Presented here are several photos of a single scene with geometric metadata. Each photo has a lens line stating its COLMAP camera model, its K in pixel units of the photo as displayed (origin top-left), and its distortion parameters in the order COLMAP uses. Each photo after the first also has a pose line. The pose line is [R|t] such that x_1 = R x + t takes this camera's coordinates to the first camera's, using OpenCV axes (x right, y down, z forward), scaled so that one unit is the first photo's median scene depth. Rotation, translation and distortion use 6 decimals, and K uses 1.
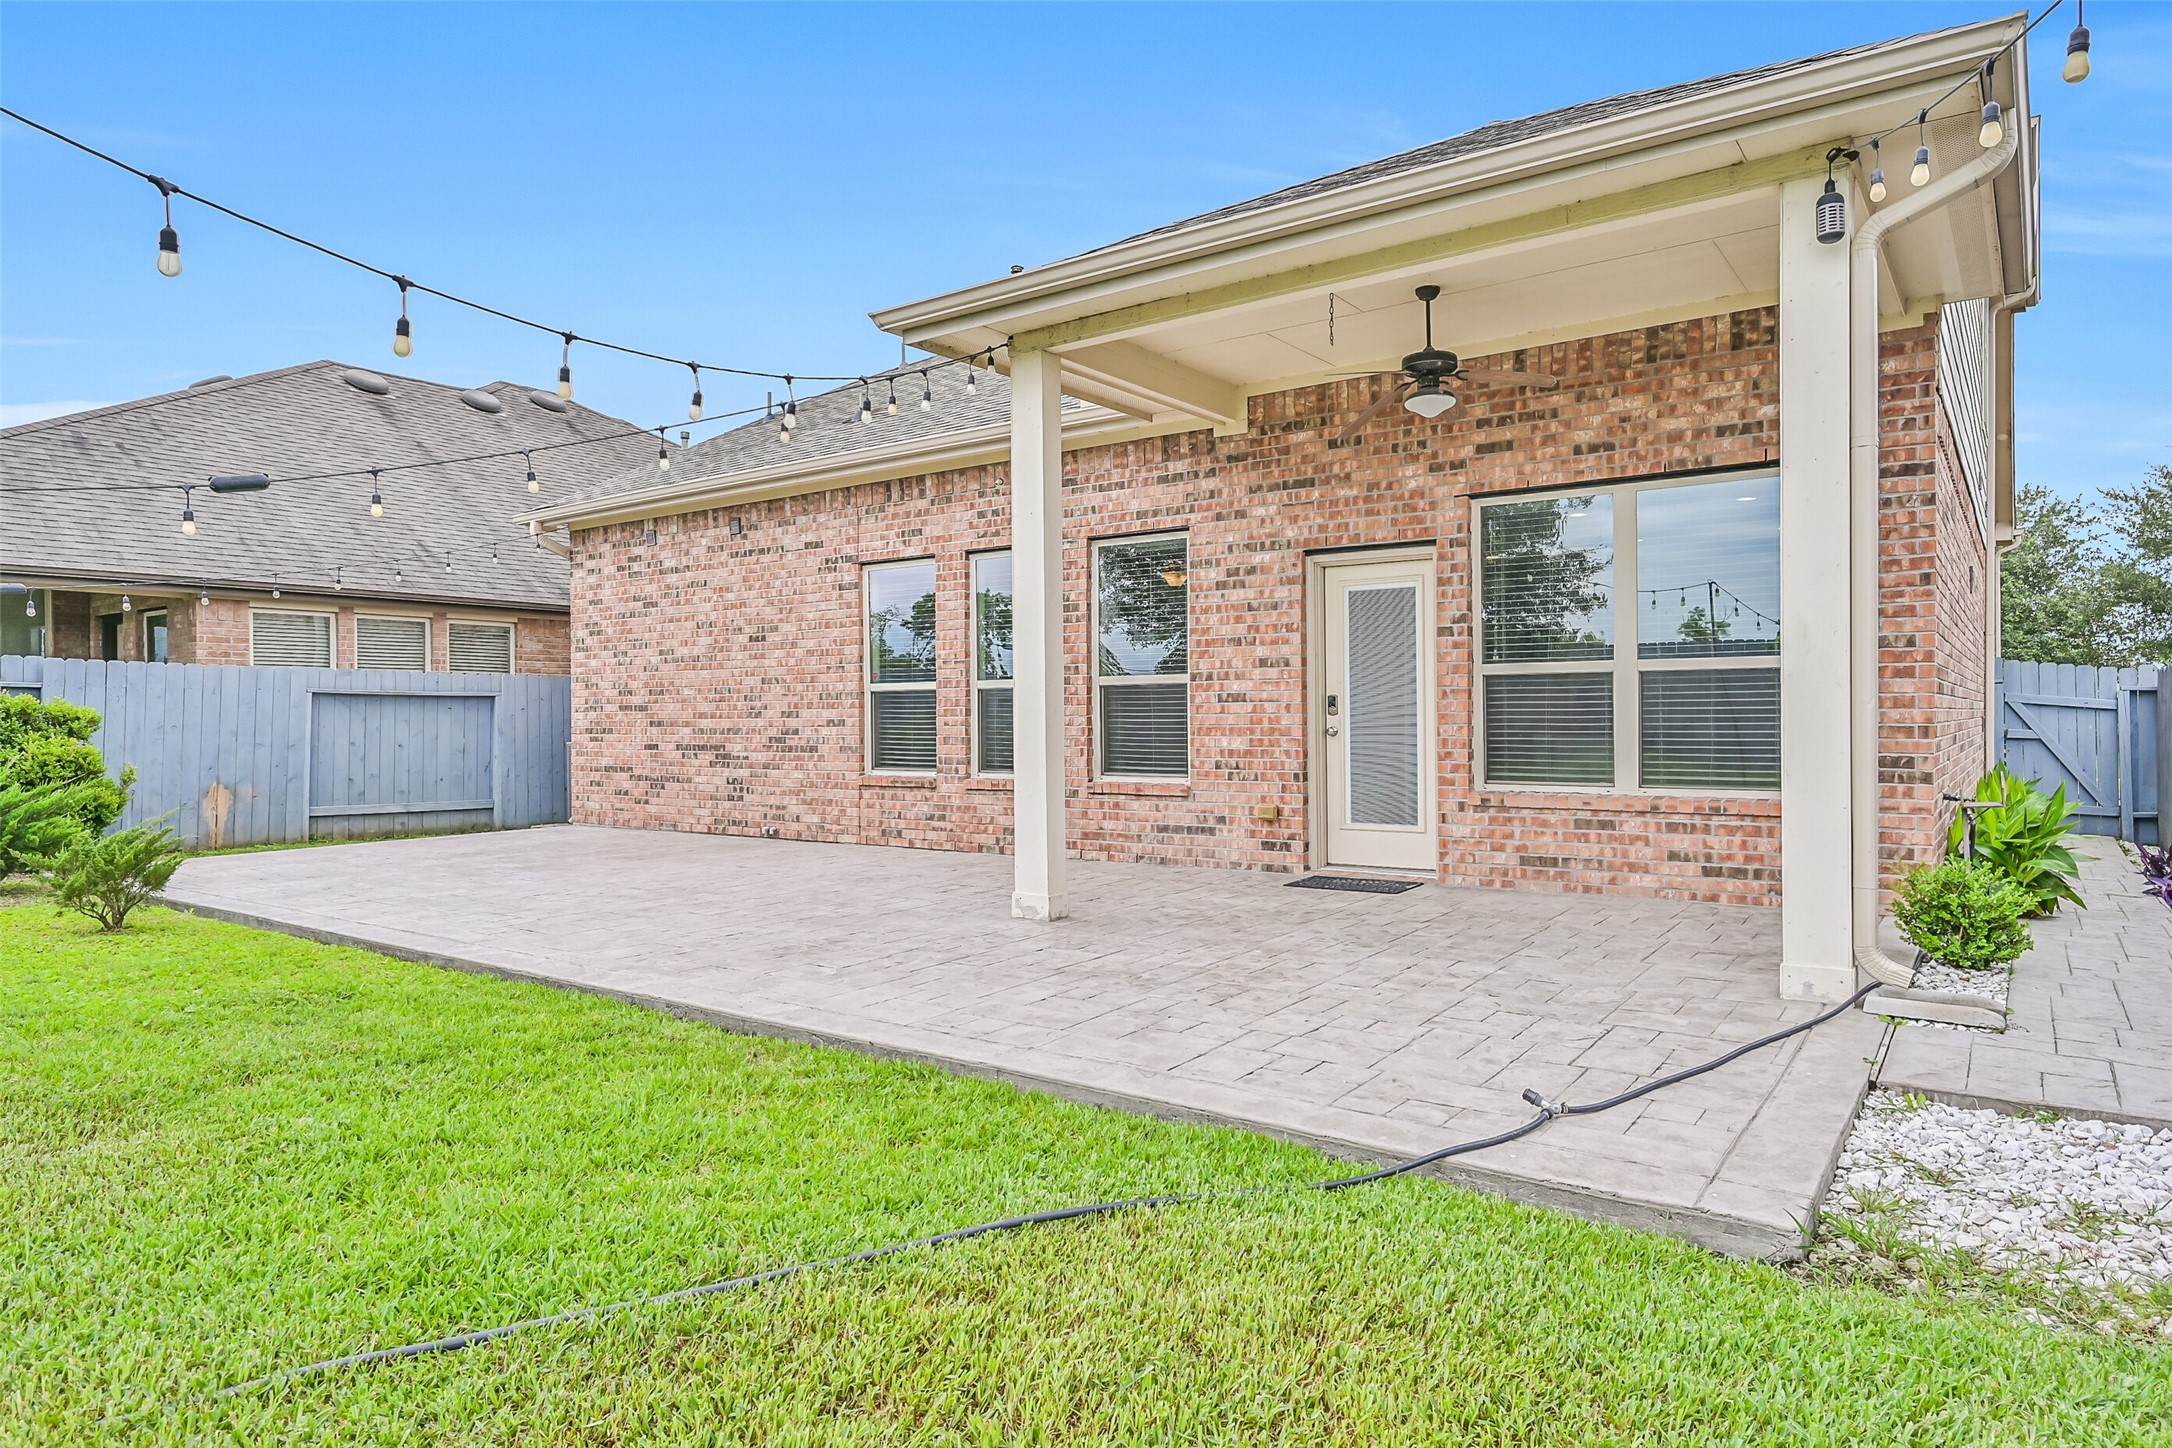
lens RADIAL K [[1305.4, 0, 1086.0], [0, 1305.4, 724.0], [0, 0, 1]] dist [0.000231, 0.001596]
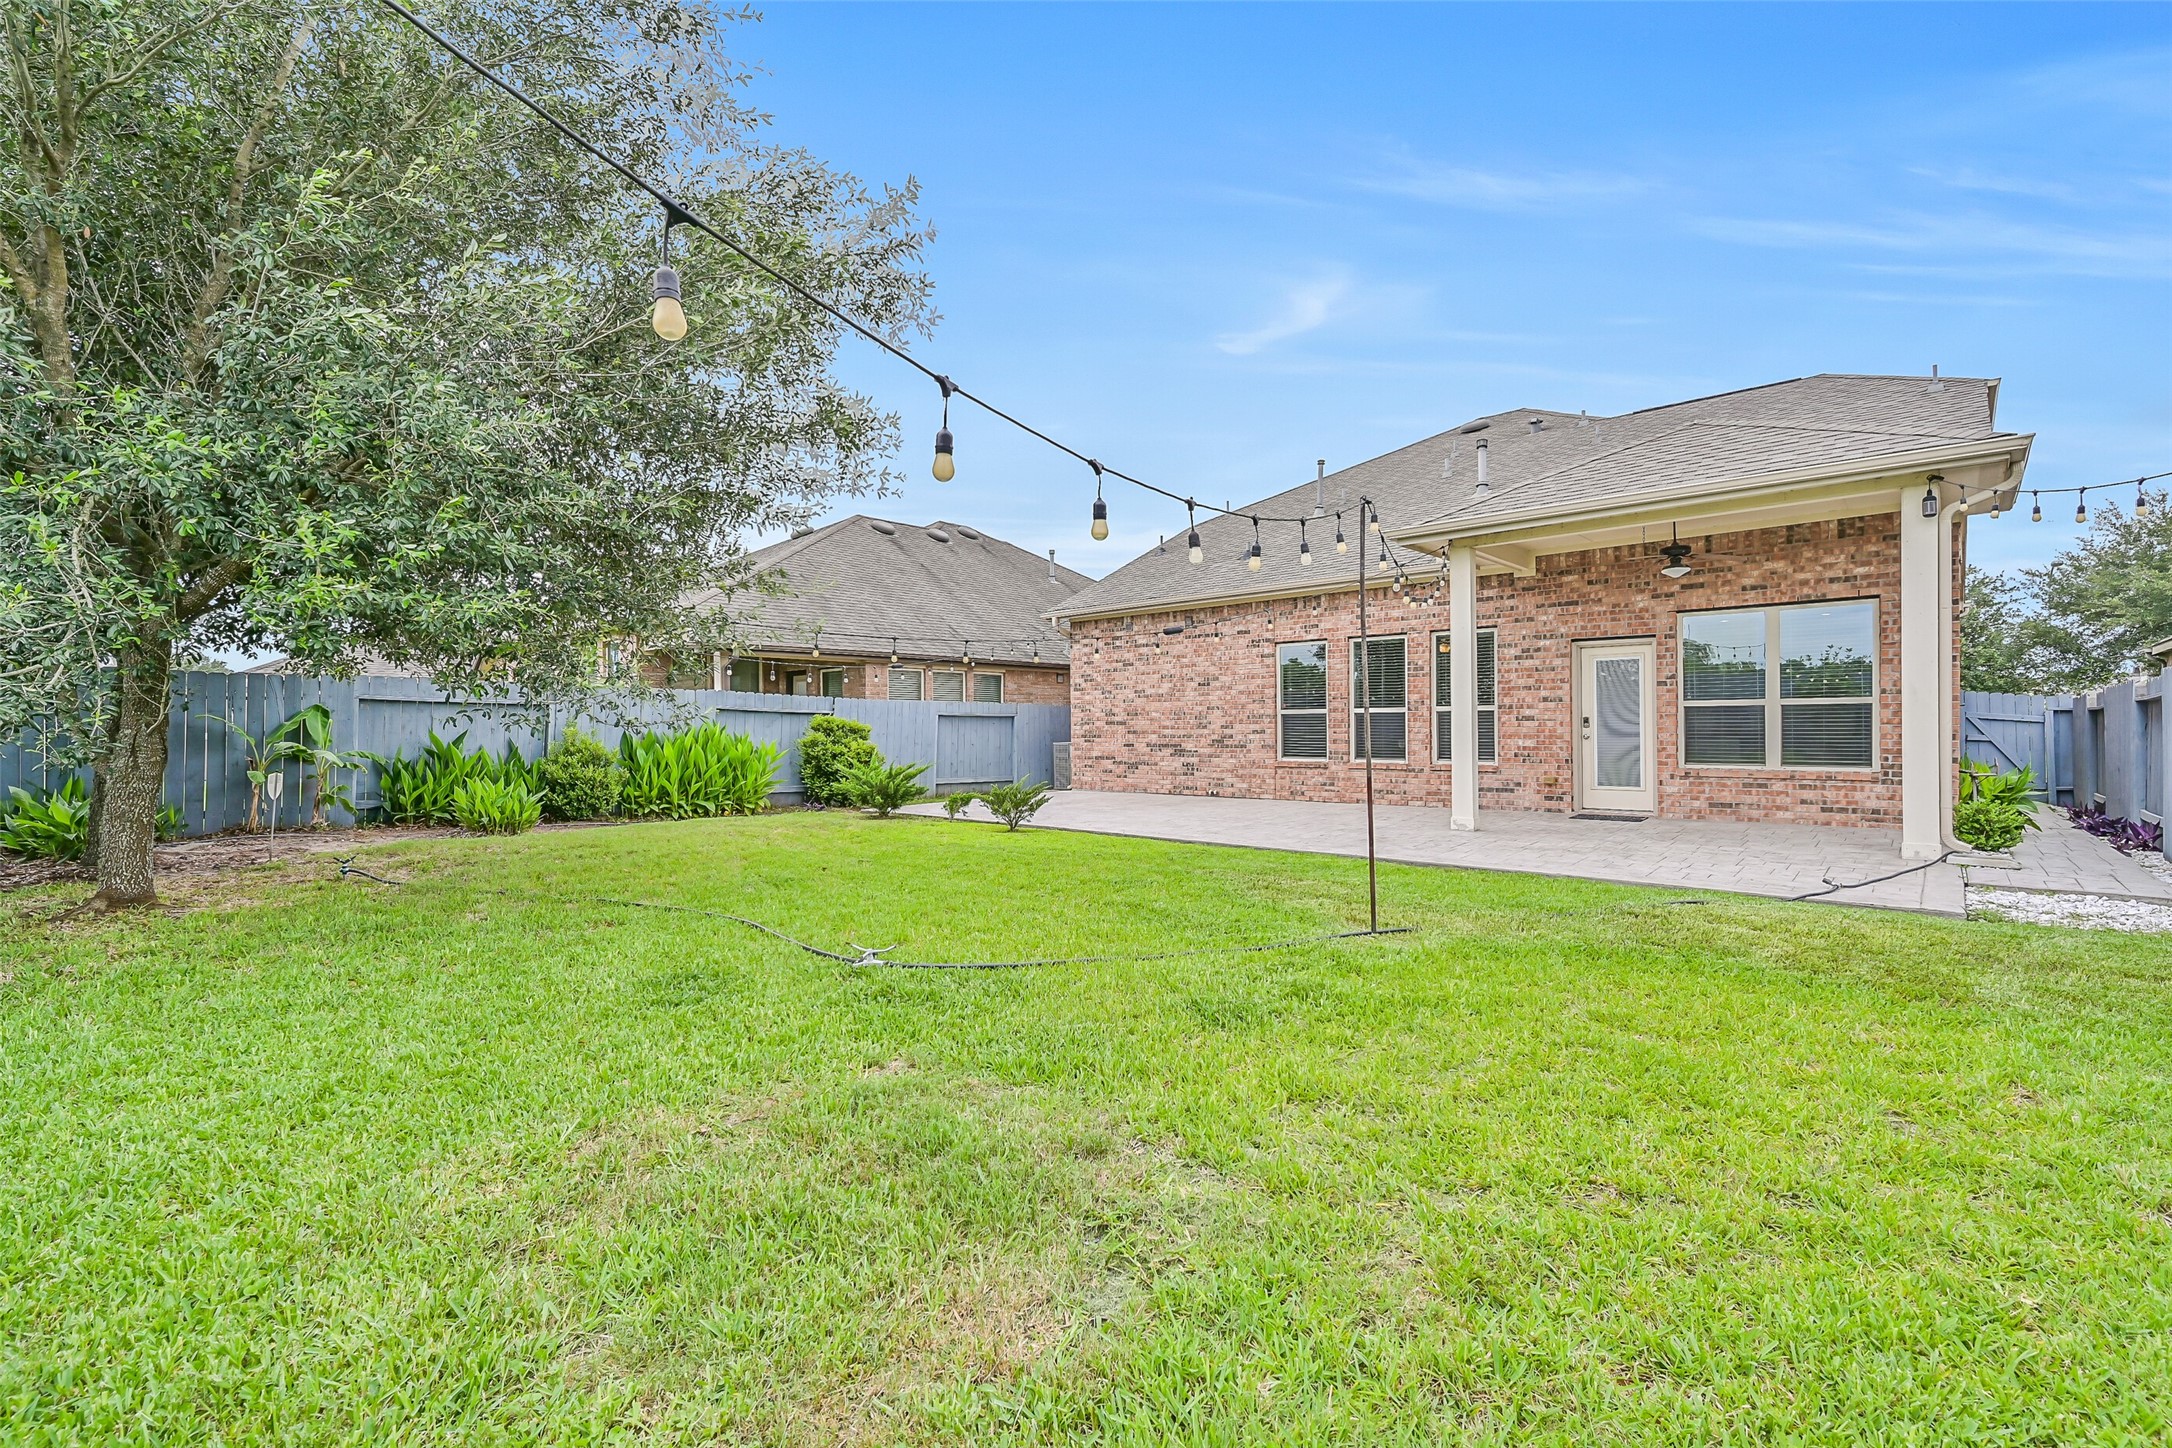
lens RADIAL K [[936.0, 0, 1100.2], [0, 936.0, 727.2], [0, 0, 1]] dist [0.001652, 0.000112]
pose [[0.994340, -0.001549, -0.106236, -0.270429], [0.001186, 0.999993, -0.003478, -0.002781], [0.106240, 0.003333, 0.994335, -0.299491]]
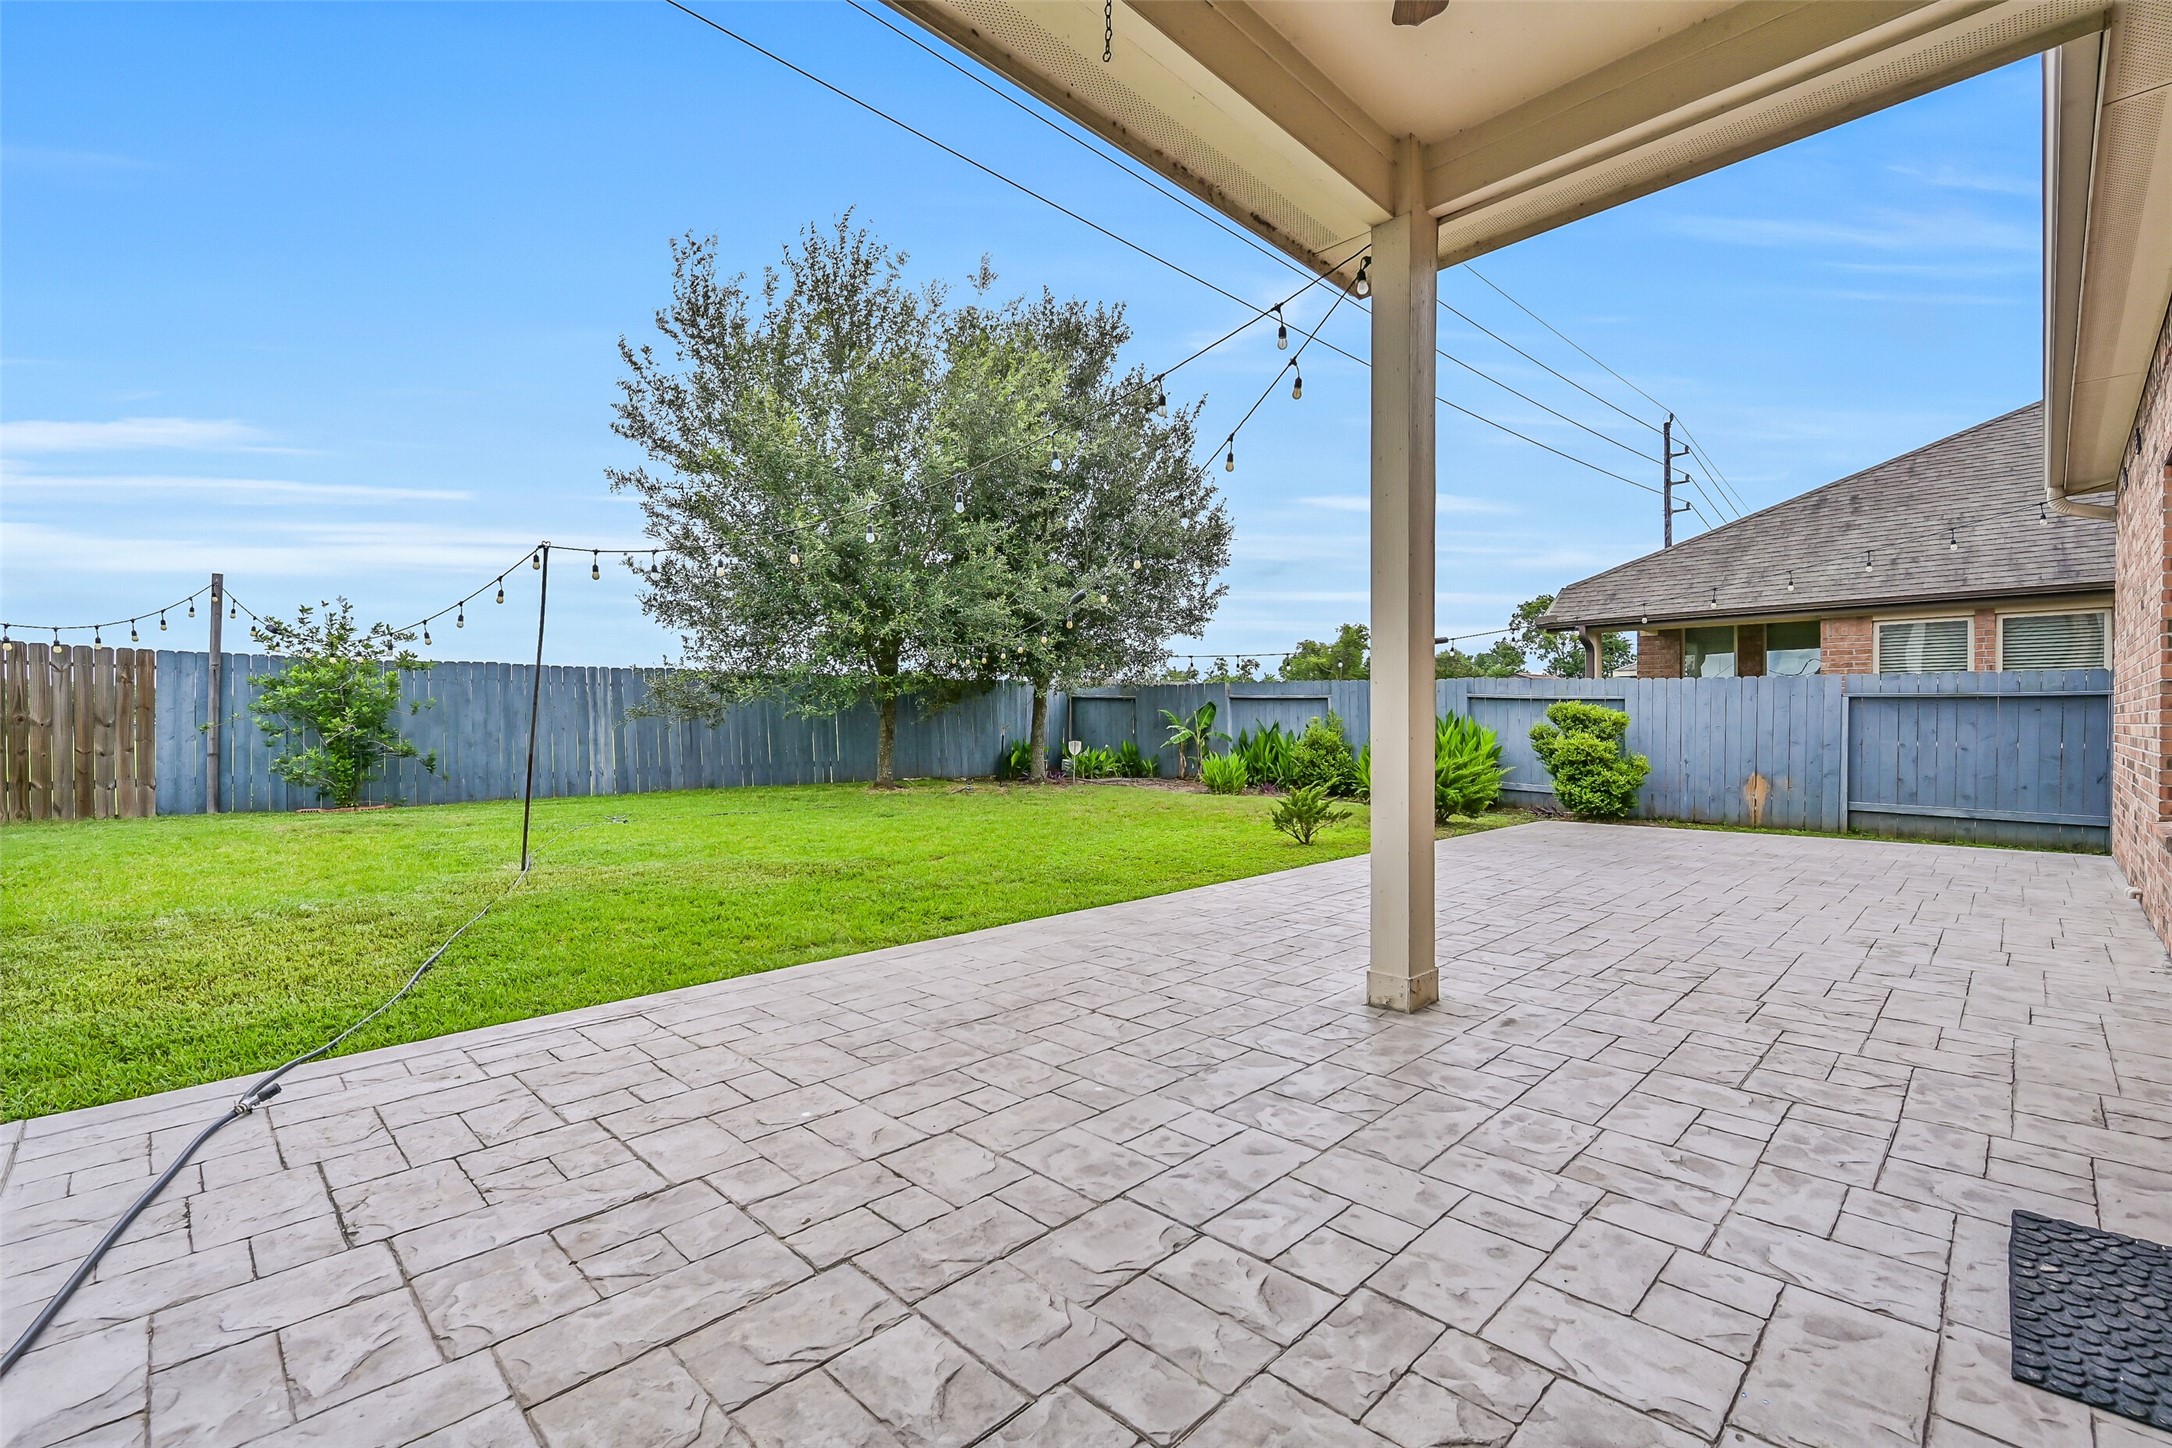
lens RADIAL K [[936.0, 0, 1100.2], [0, 936.0, 727.2], [0, 0, 1]] dist [0.001652, 0.000112]
pose [[-0.143618, 0.009402, -0.989589, 0.320021], [-0.004575, 0.999938, 0.010165, -0.004424], [0.989623, 0.005987, -0.143566, 0.577056]]
